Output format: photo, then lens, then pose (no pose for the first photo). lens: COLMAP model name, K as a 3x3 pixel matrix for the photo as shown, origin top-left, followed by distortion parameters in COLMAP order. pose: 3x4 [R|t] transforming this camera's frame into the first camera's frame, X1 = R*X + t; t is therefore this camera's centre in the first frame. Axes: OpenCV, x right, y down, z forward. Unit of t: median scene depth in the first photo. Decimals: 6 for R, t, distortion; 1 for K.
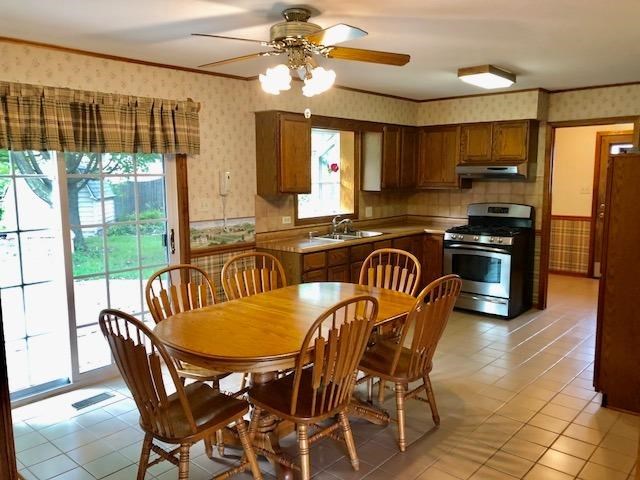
lens RADIAL K [[526.1, 0, 320.5], [0, 526.1, 240.4], [0, 0, 1]] dist [0.000600, 0.000467]
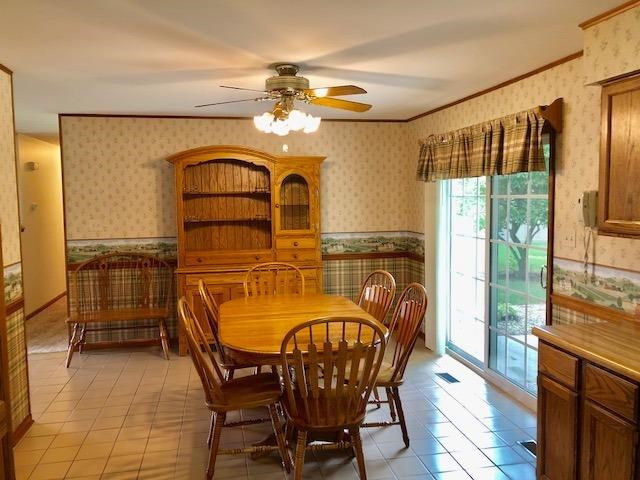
lens RADIAL K [[526.1, 0, 320.4], [0, 526.1, 239.1], [0, 0, 1]] dist [0.000600, 0.000467]
pose [[-0.597916, 0.073122, -0.798217, 0.694803], [-0.097452, 0.981812, 0.162938, -0.184432], [0.795613, 0.175211, -0.579915, 1.403173]]
